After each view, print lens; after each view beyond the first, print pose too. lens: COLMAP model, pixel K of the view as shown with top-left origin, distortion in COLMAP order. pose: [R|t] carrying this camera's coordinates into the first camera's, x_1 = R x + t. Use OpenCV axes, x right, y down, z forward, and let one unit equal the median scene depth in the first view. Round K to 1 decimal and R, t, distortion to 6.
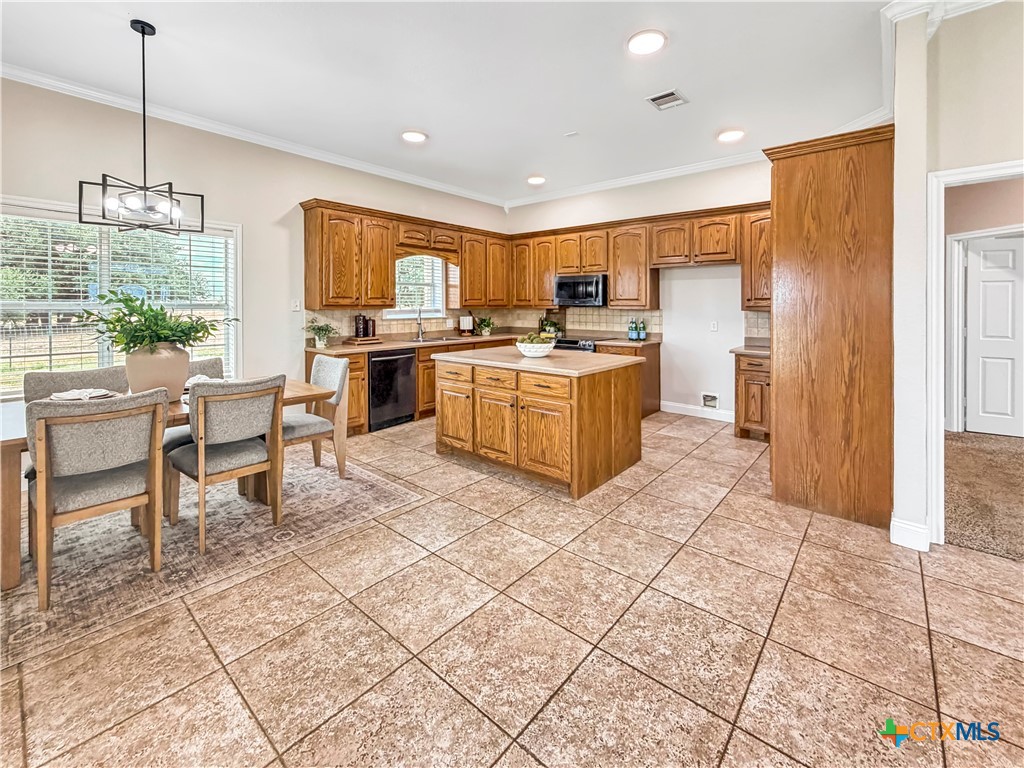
lens RADIAL K [[437.9, 0, 505.6], [0, 437.9, 309.1], [0, 0, 1]] dist [-0.002045, 0.000093]
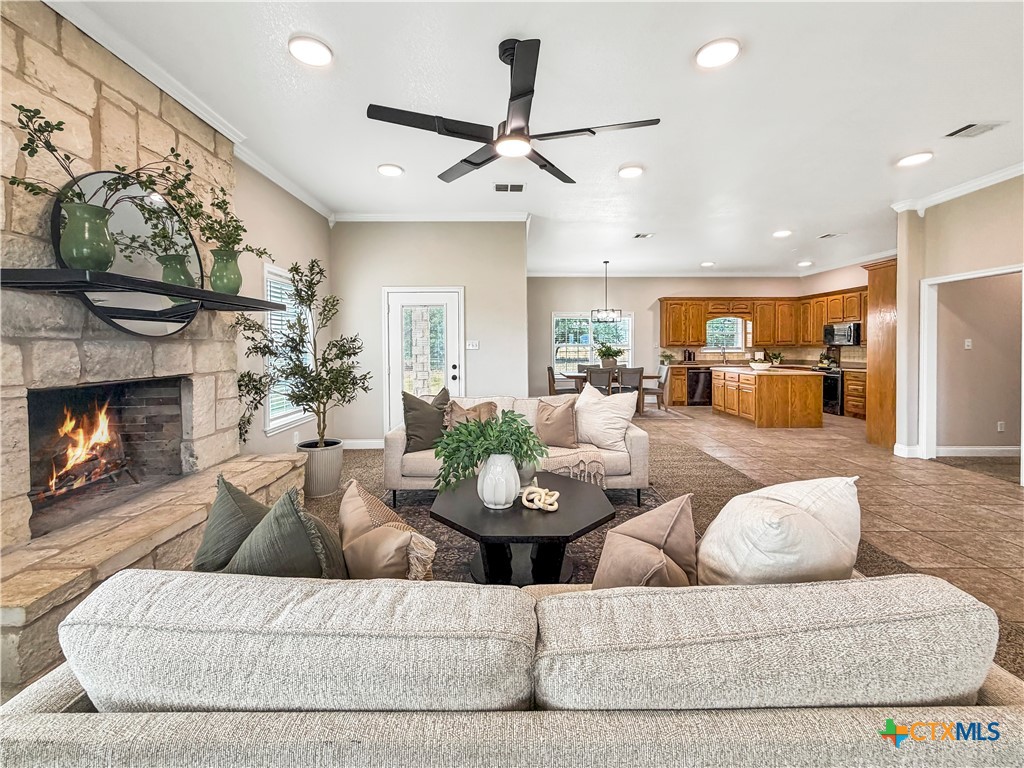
lens RADIAL K [[422.1, 0, 514.5], [0, 422.1, 349.1], [0, 0, 1]] dist [0.001878, 0.000170]
pose [[0.661977, 0.003546, -0.749516, 0.644756], [-0.004824, 0.999988, 0.000471, 0.013646], [0.749509, 0.003304, 0.661986, -0.947398]]
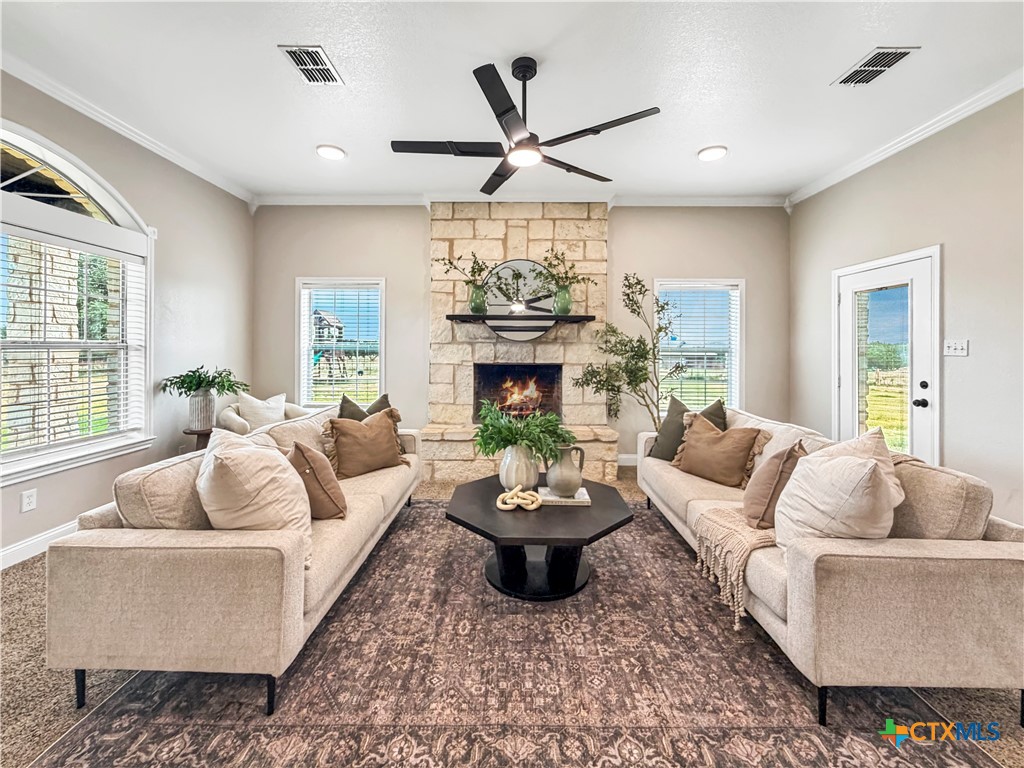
lens RADIAL K [[424.7, 0, 508.2], [0, 424.7, 350.7], [0, 0, 1]] dist [0.000930, -0.000177]
pose [[-0.765712, -0.004723, -0.643166, 0.619093], [-0.016944, 0.999774, 0.012830, 0.011205], [0.642960, 0.020722, -0.765619, -0.206761]]
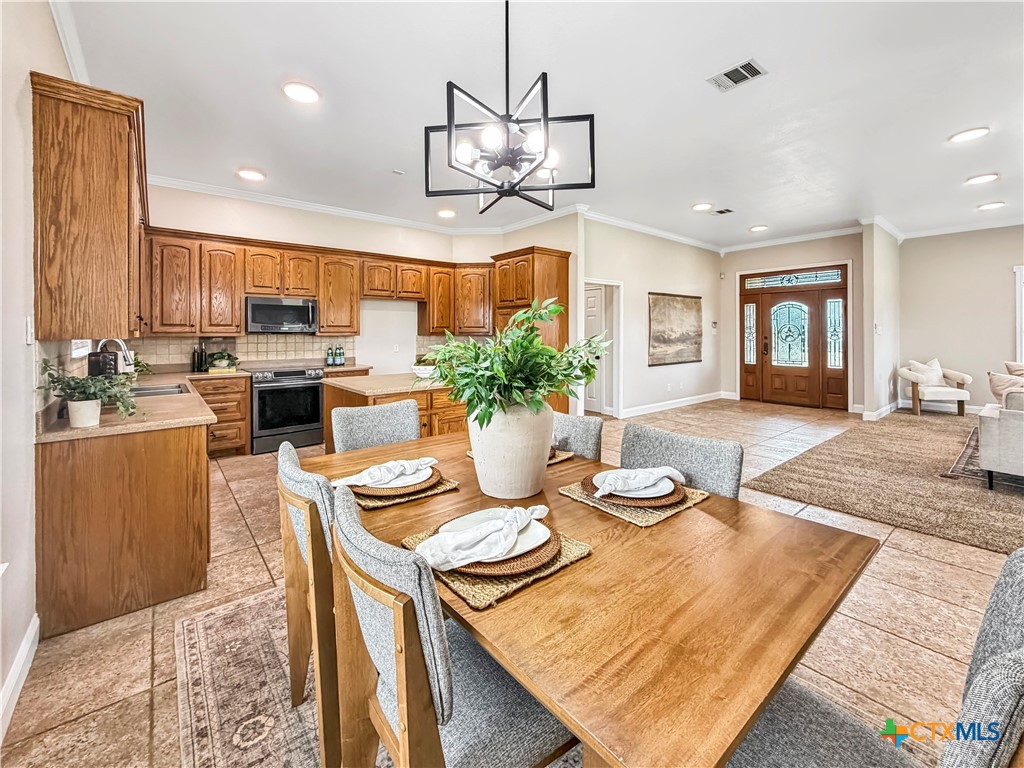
lens RADIAL K [[430.9, 0, 508.4], [0, 430.9, 332.5], [0, 0, 1]] dist [-0.000393, 0.000021]
pose [[0.169915, -0.000258, 0.985459, -0.778759], [0.016397, 0.999862, -0.002566, 0.002185], [-0.985322, 0.016594, 0.169895, 0.514305]]
